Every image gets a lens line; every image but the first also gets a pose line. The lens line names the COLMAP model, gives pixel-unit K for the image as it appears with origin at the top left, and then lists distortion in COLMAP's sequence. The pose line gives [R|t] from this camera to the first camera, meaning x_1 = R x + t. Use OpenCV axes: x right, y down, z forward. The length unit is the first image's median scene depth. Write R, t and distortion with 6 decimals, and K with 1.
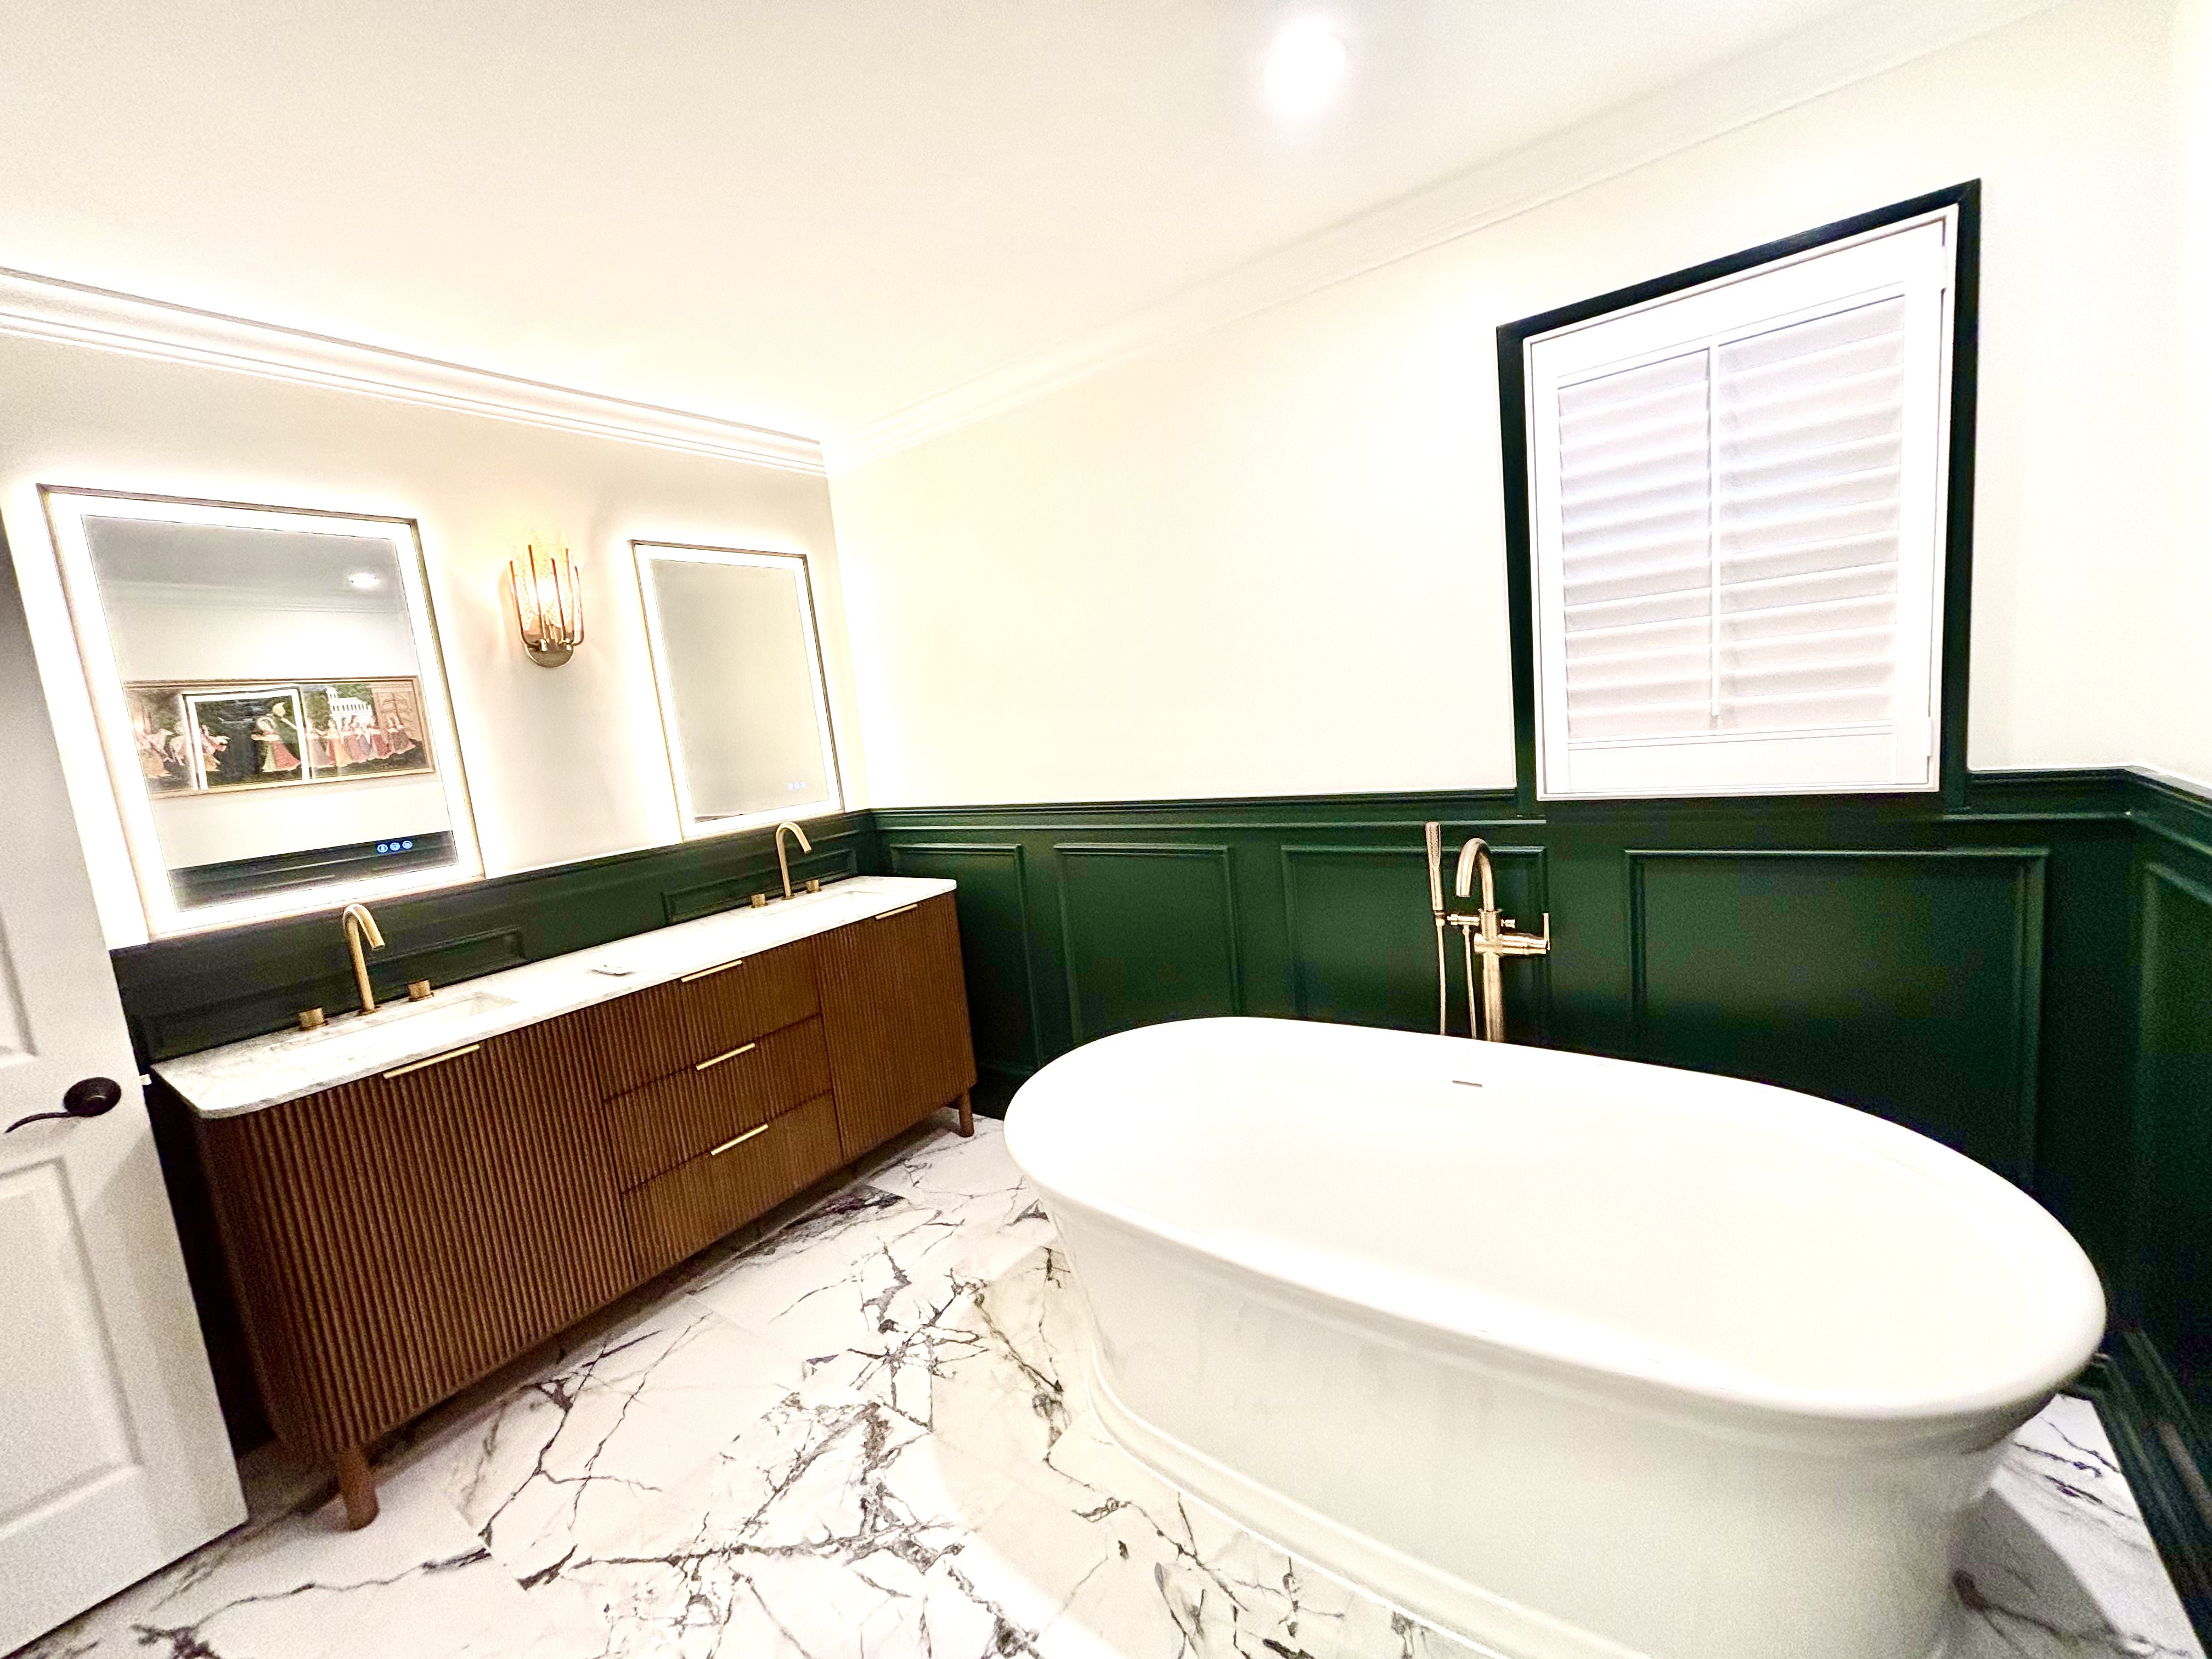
lens RADIAL K [[886.0, 0, 1099.2], [0, 886.0, 831.8], [0, 0, 1]] dist [-0.001129, 0.000410]
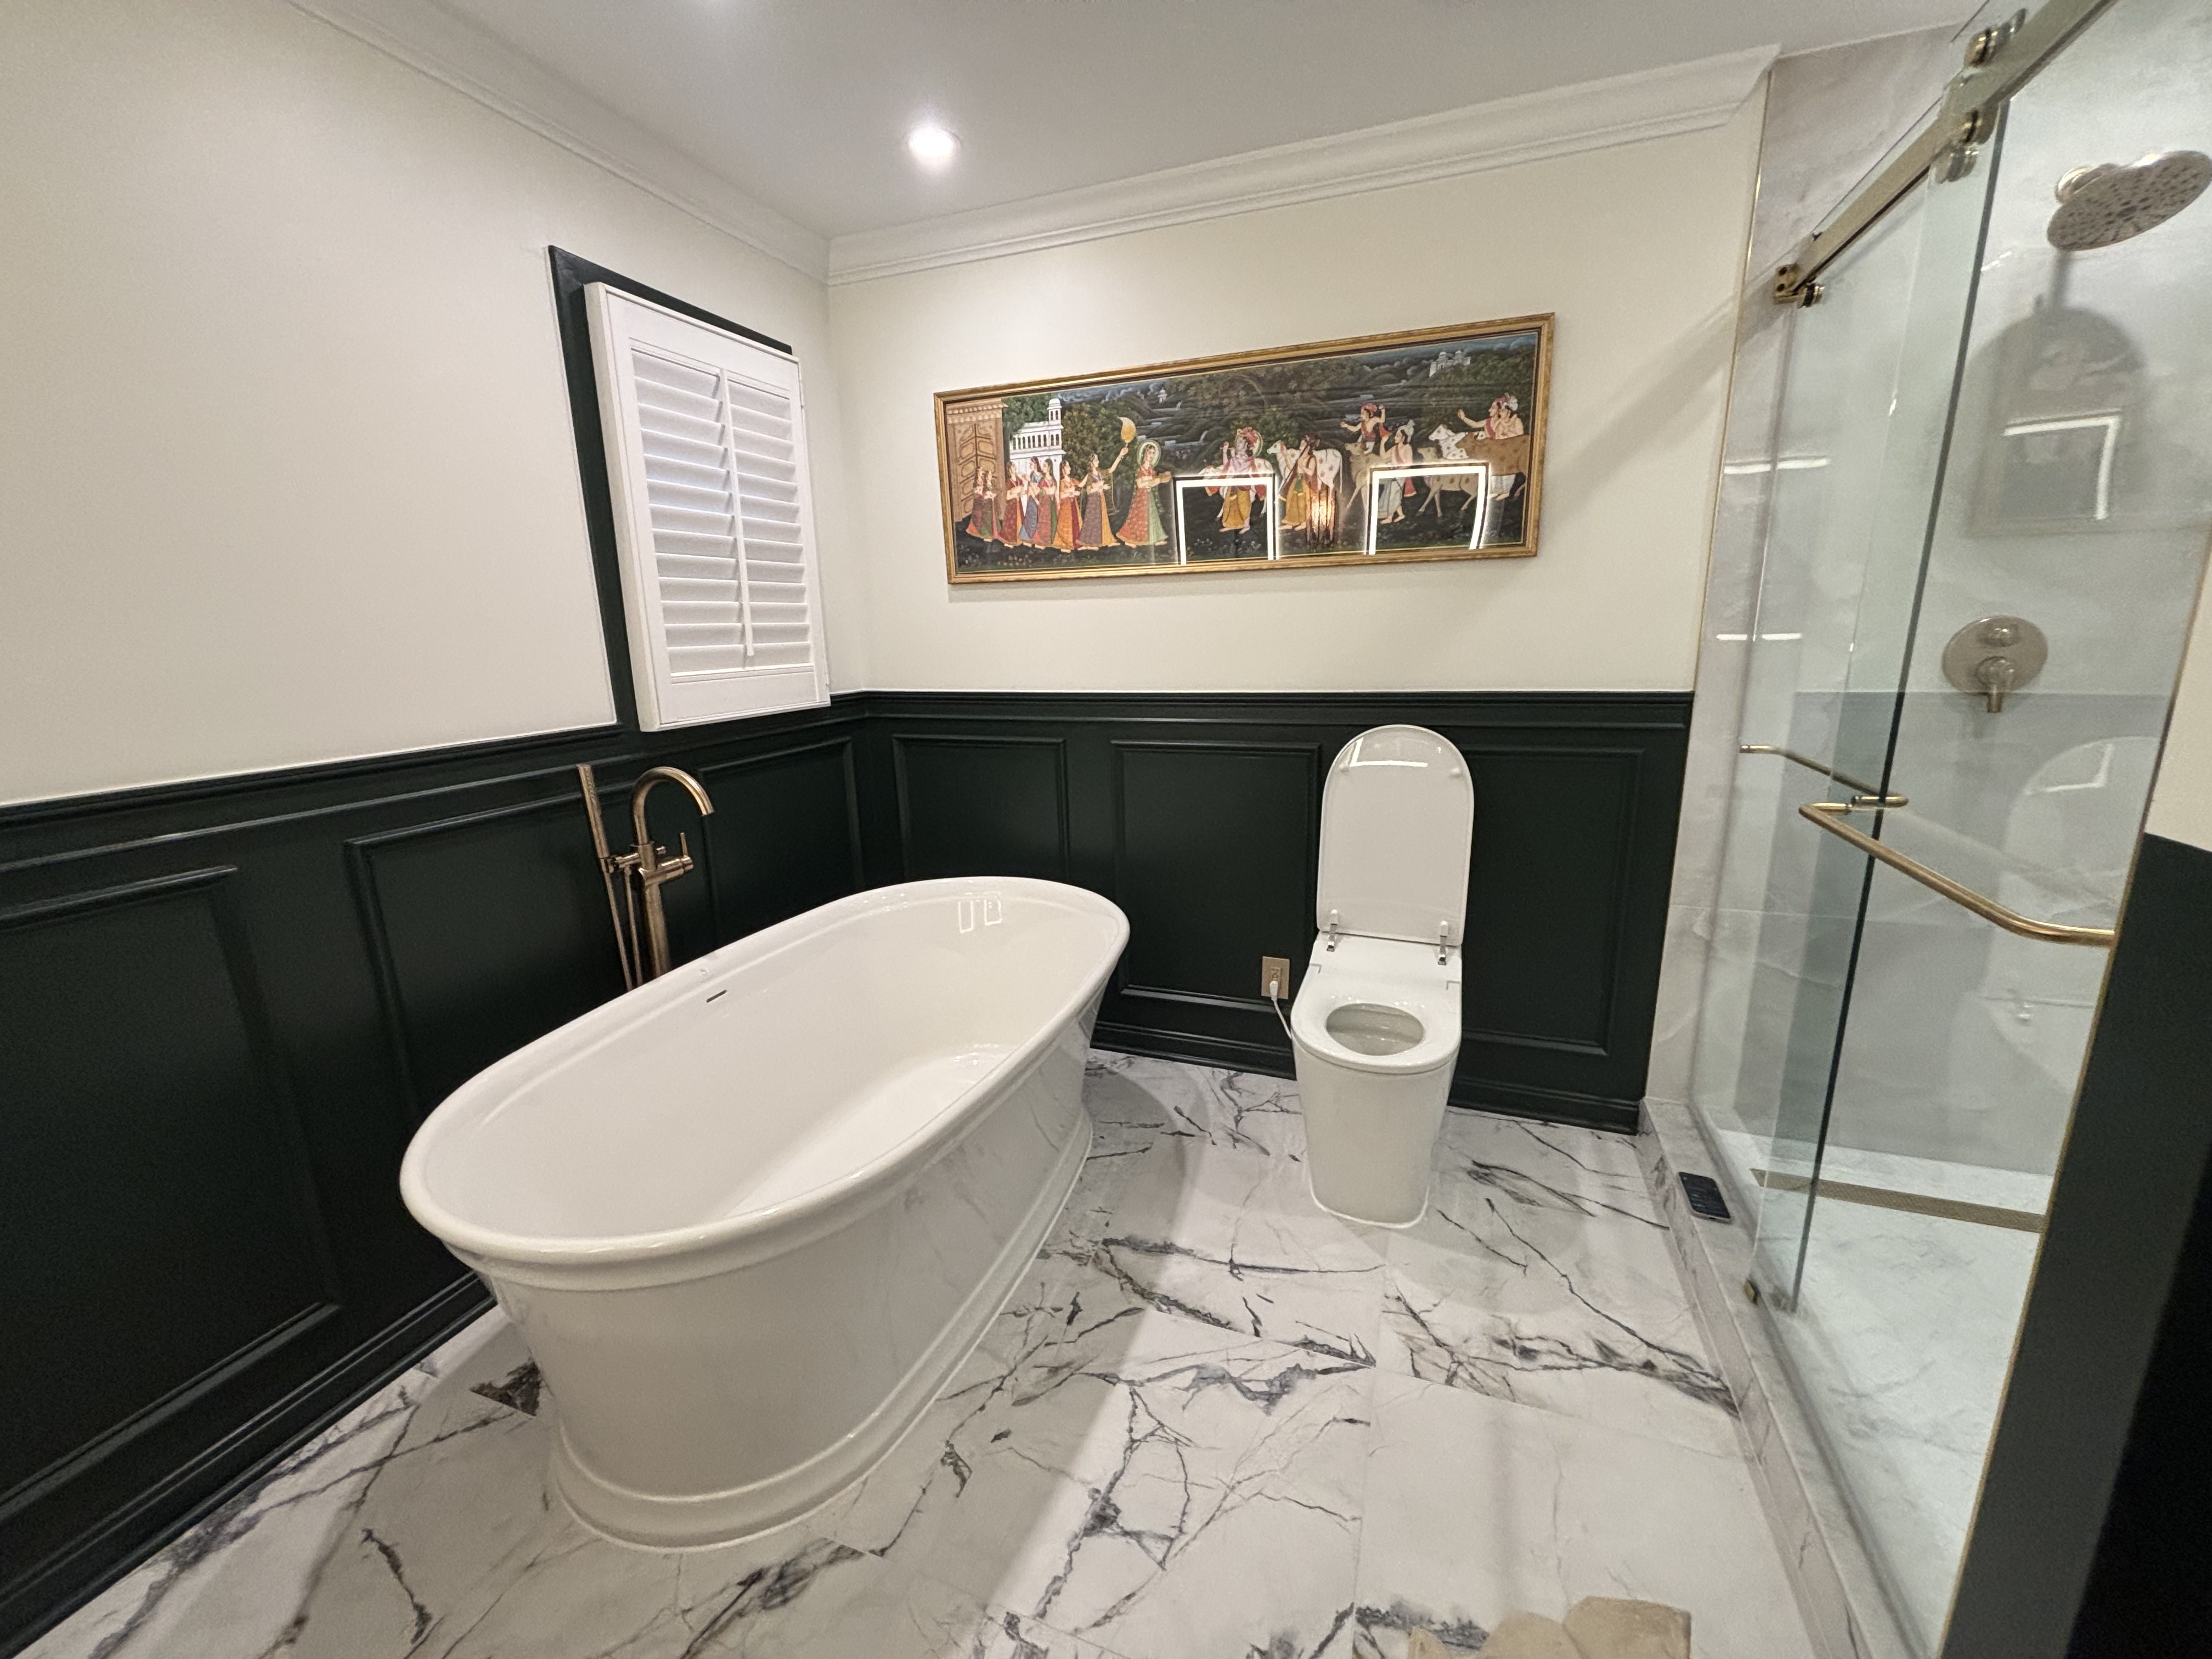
lens RADIAL K [[885.0, 0, 1100.7], [0, 885.0, 831.2], [0, 0, 1]] dist [-0.000353, -0.000465]
pose [[-0.251583, -0.115673, 0.960898, -0.708772], [0.180272, 0.969857, 0.163951, 0.003437], [-0.950898, 0.214470, -0.223147, 0.778314]]
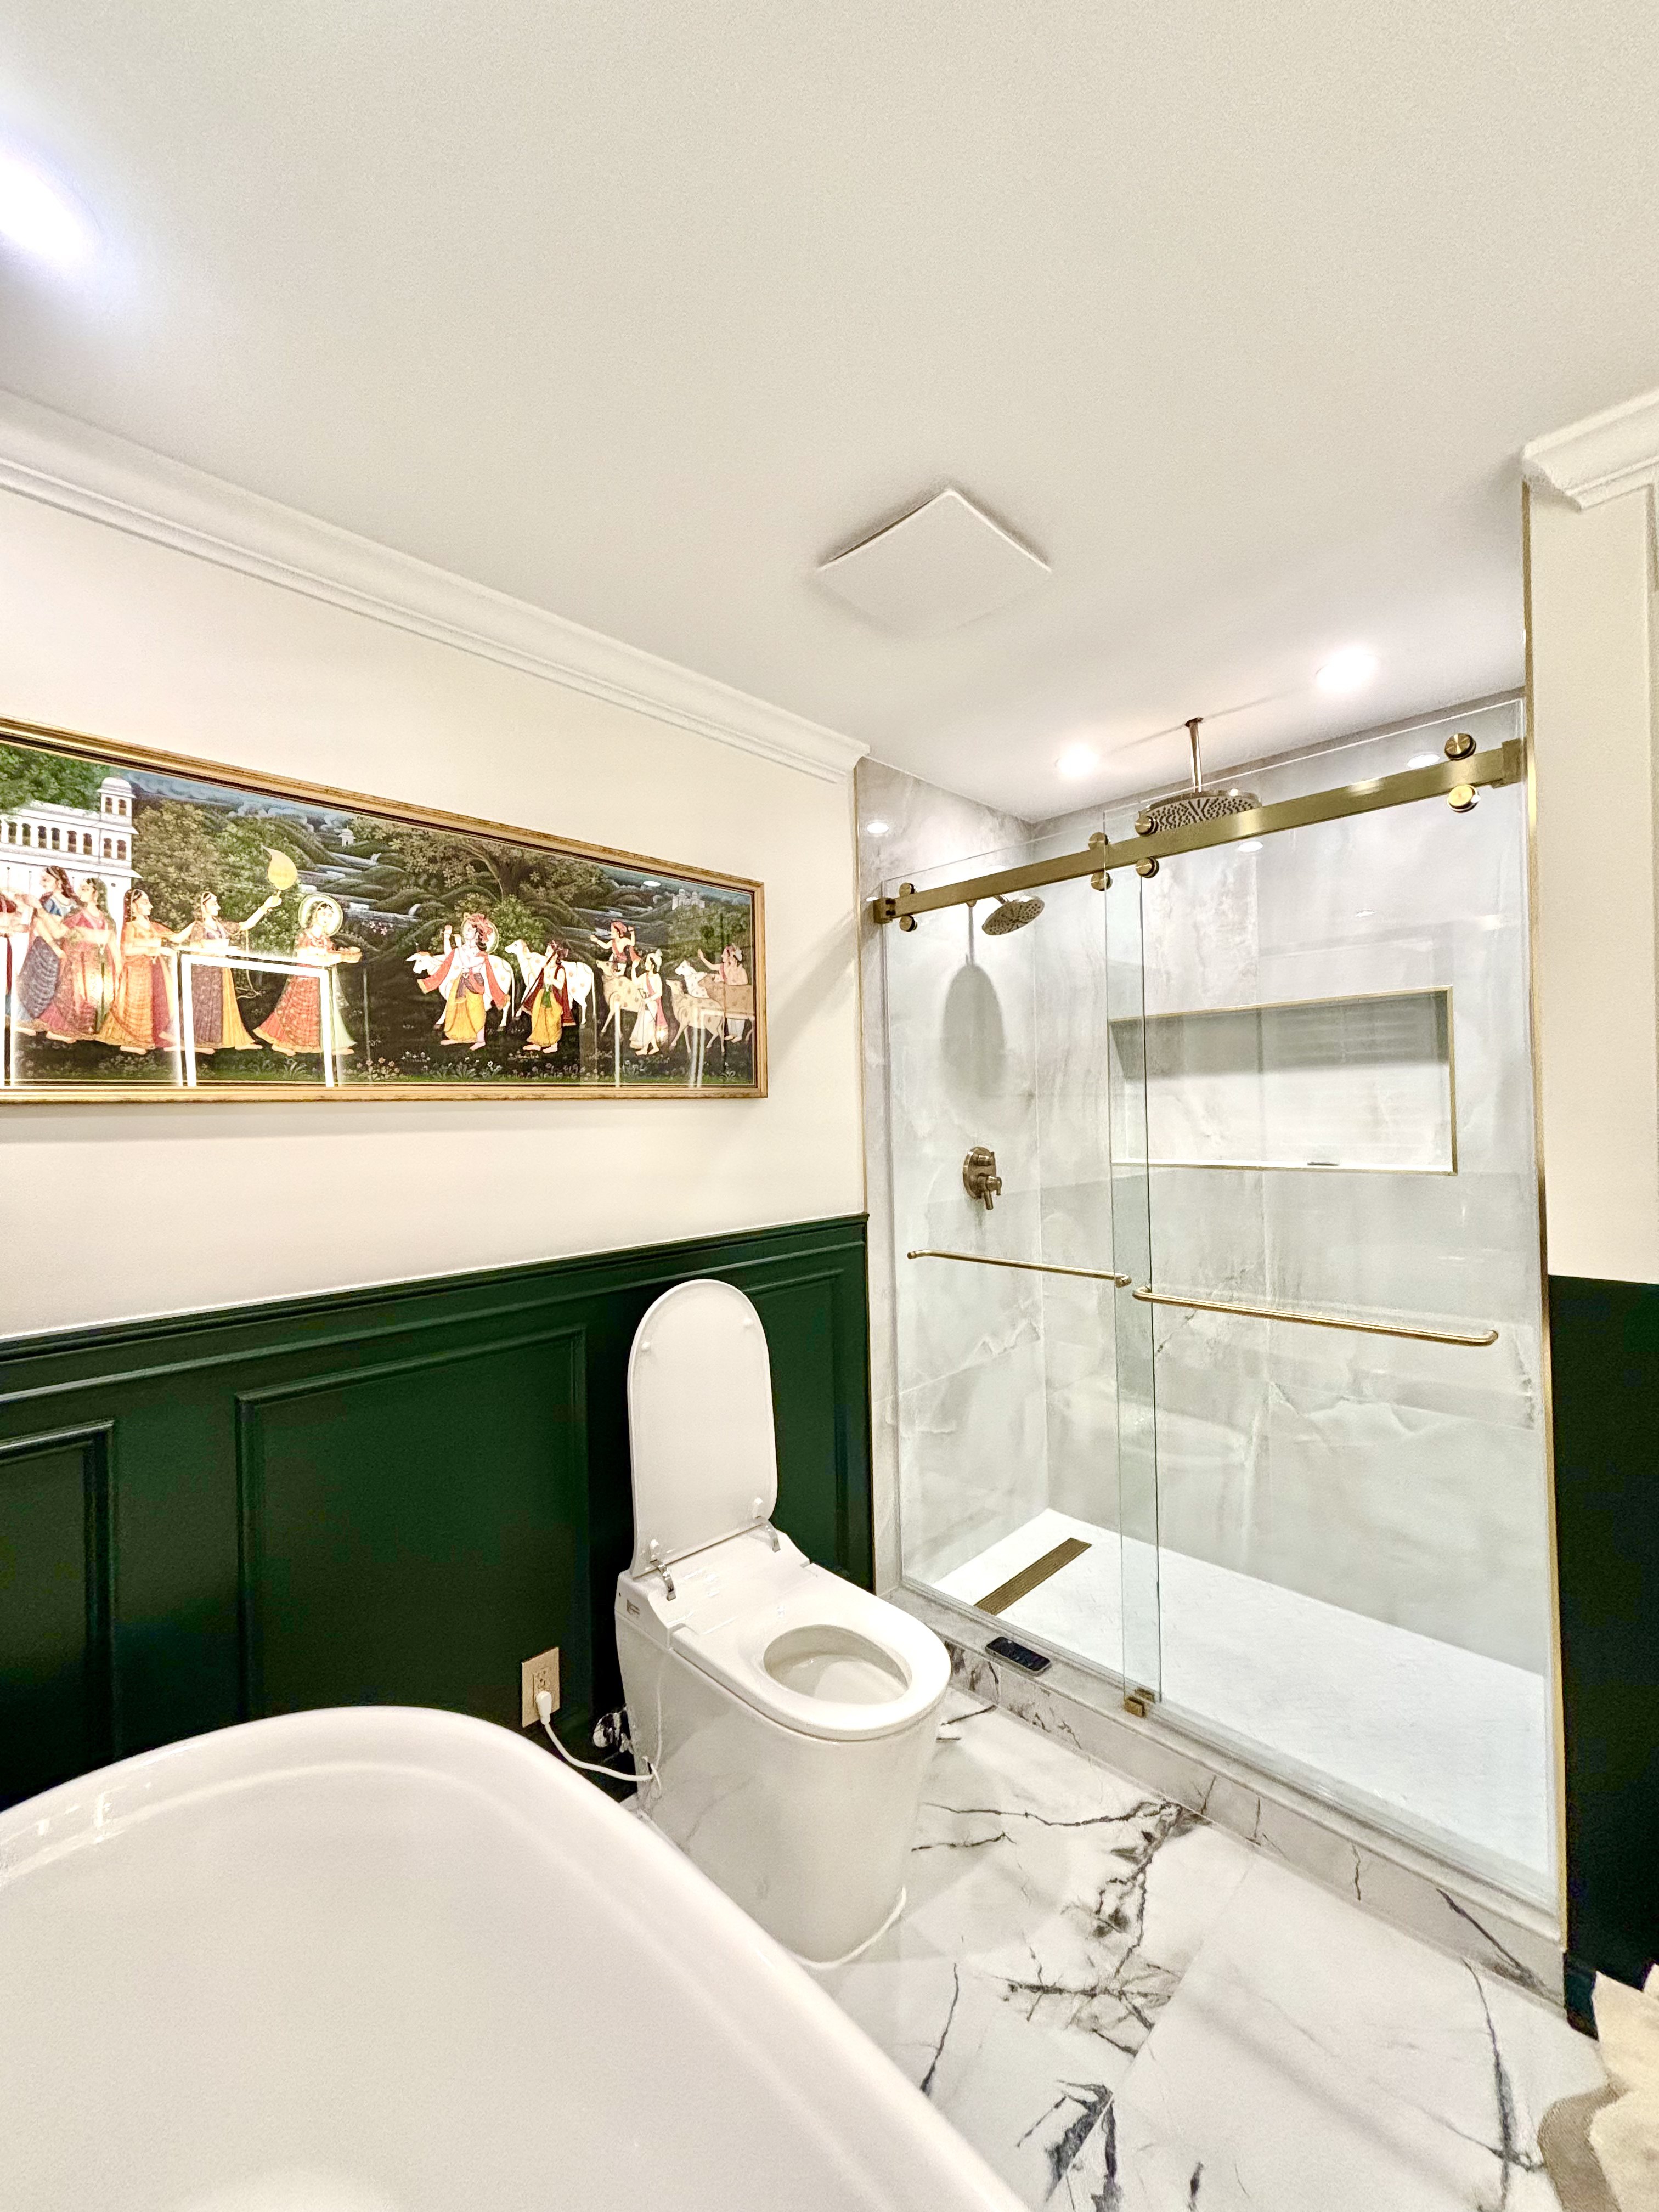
lens RADIAL K [[883.2, 0, 829.2], [0, 883.2, 1102.1], [0, 0, 1]] dist [-0.000685, 0.000056]
pose [[-0.979083, 0.124664, 0.160794, 0.042046], [0.142778, 0.984011, 0.106471, -0.164035], [-0.144950, 0.127202, -0.981228, 1.059348]]
